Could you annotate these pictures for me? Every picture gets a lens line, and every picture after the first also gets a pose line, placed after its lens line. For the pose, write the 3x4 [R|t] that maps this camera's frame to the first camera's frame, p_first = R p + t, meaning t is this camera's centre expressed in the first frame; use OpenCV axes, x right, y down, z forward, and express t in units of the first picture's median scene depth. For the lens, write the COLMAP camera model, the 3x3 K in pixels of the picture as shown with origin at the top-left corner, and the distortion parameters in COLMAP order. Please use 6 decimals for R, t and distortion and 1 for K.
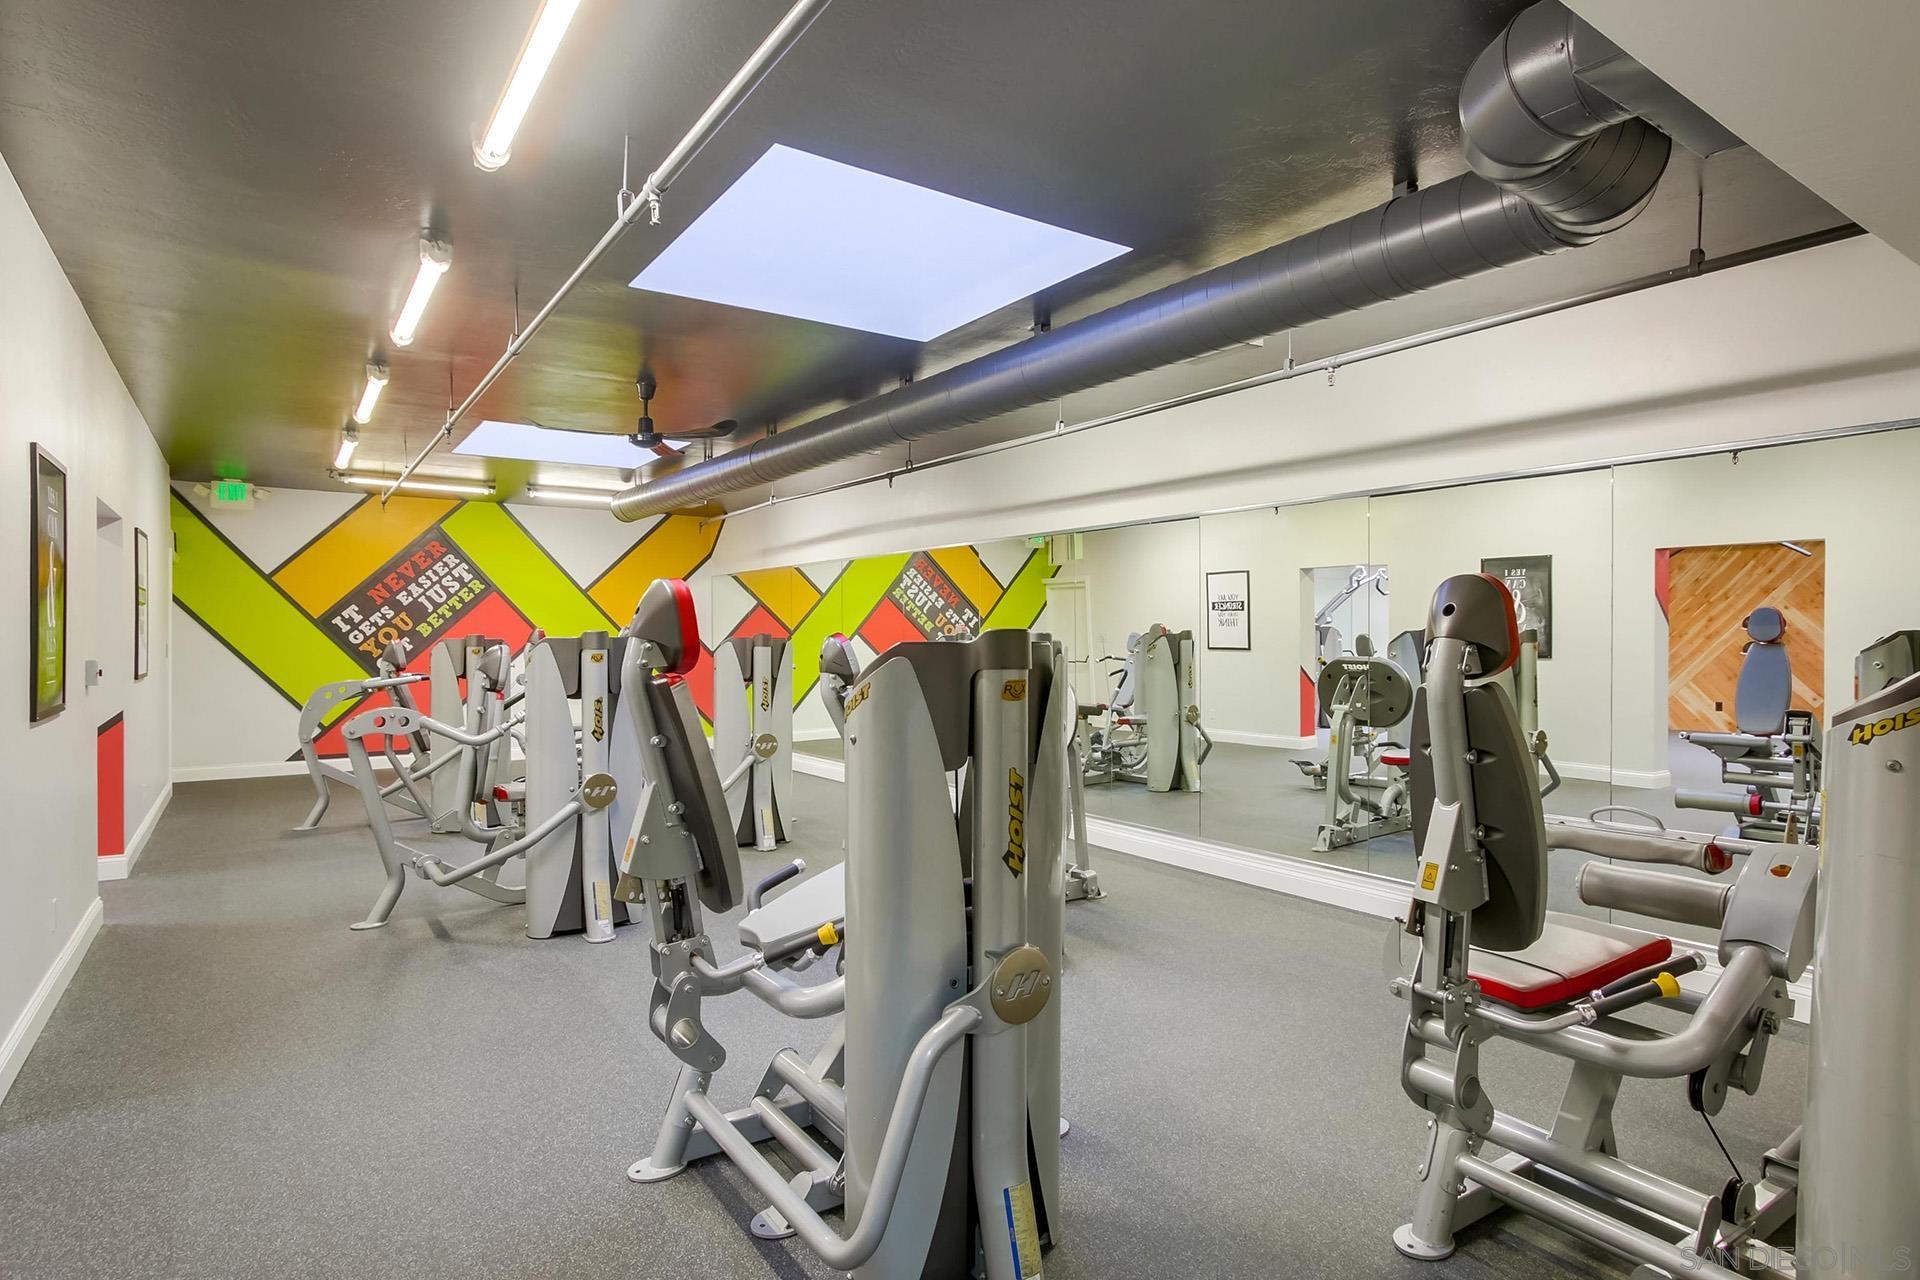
lens RADIAL K [[1031.2, 0, 960.2], [0, 1031.2, 637.4], [0, 0, 1]] dist [-0.005821, -0.000465]
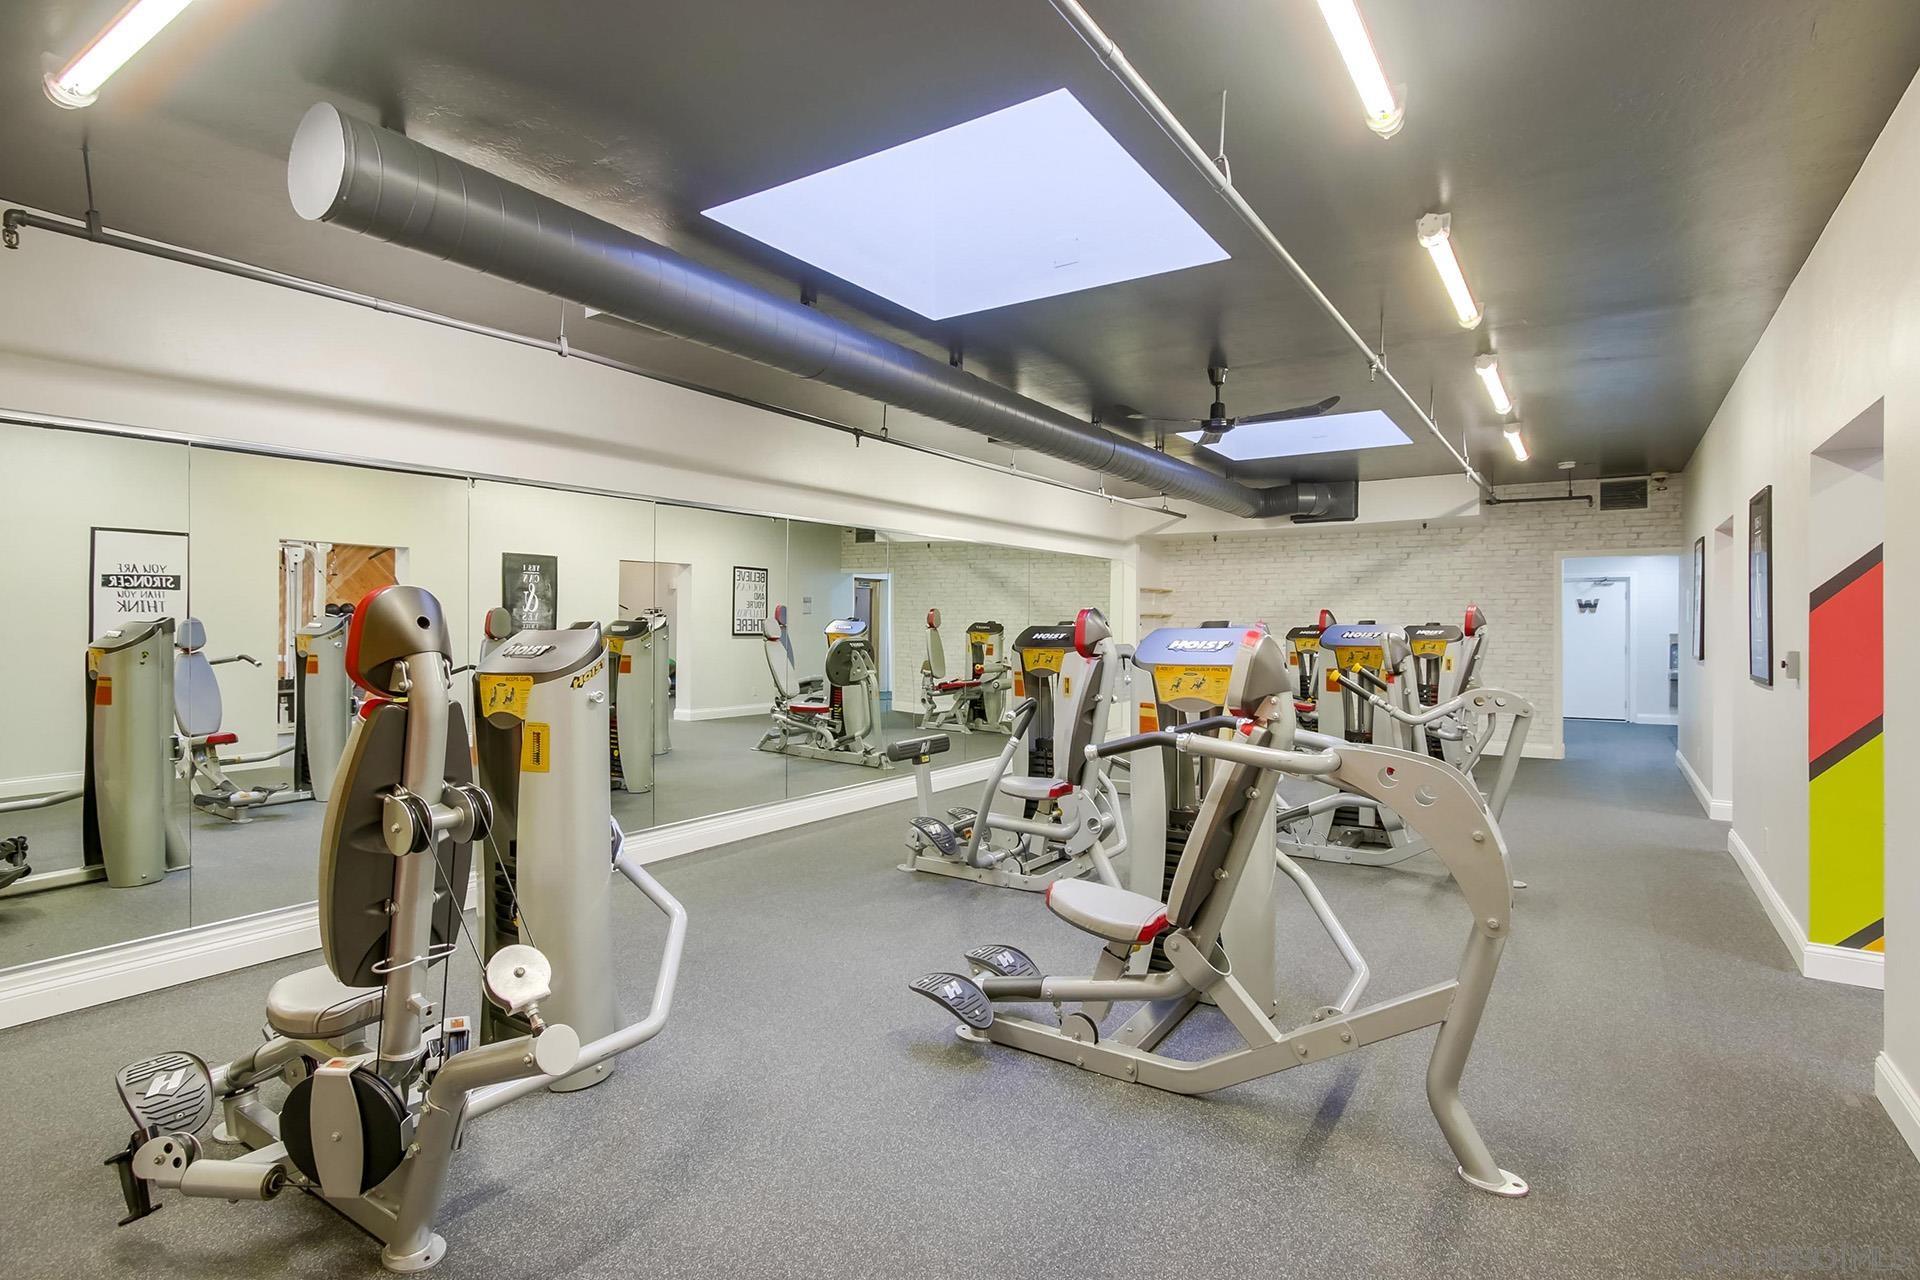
lens RADIAL K [[963.5, 0, 958.0], [0, 963.5, 624.3], [0, 0, 1]] dist [0.002362, 0.000175]
pose [[-0.378444, -0.006917, 0.925598, -0.662941], [0.005751, 0.999935, 0.009824, -0.008479], [-0.925606, 0.009041, -0.378380, 0.993119]]
